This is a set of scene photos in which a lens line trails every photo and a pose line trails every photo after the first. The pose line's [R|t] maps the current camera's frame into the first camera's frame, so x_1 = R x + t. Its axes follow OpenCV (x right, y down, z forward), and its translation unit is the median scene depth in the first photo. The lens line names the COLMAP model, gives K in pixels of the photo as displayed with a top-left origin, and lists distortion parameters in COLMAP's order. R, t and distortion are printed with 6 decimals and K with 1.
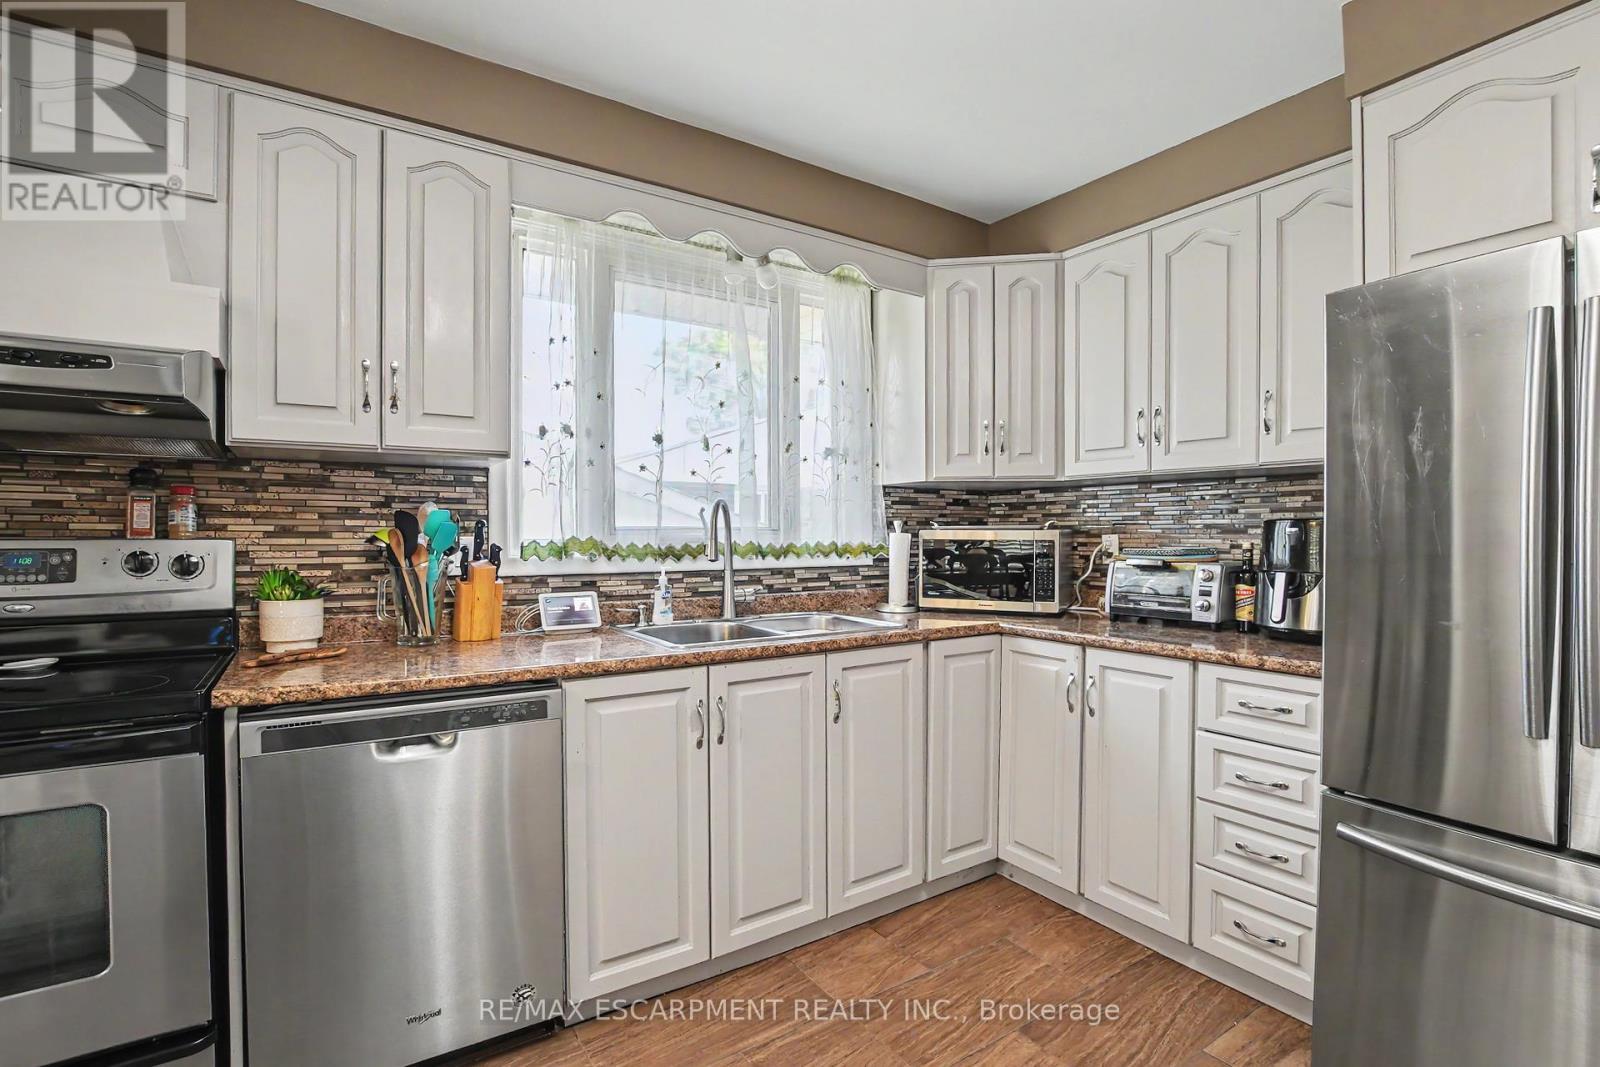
lens RADIAL K [[752.5, 0, 802.9], [0, 752.5, 544.9], [0, 0, 1]] dist [-0.023320, 0.000283]
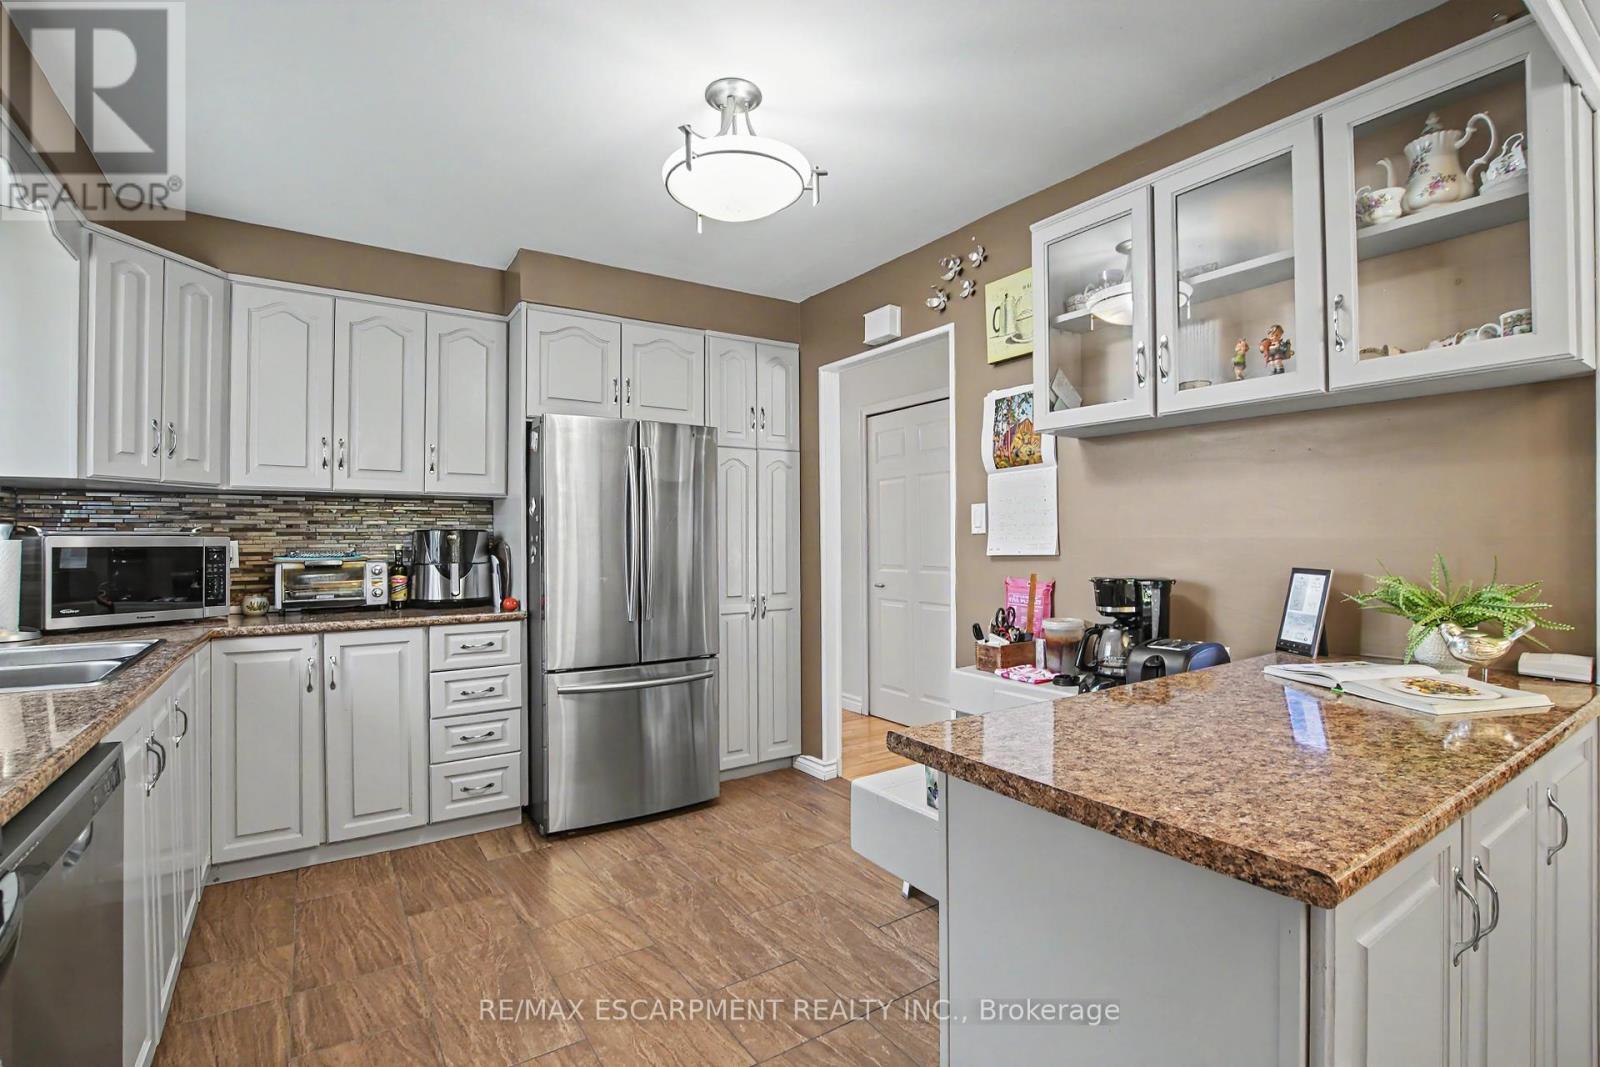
lens RADIAL K [[752.5, 0, 802.9], [0, 752.5, 544.9], [0, 0, 1]] dist [-0.023320, 0.000283]
pose [[-0.004071, -0.003367, 0.999986, -0.807649], [0.022106, 0.999750, 0.003457, 0.007094], [-0.999747, 0.022119, -0.003996, 0.232717]]
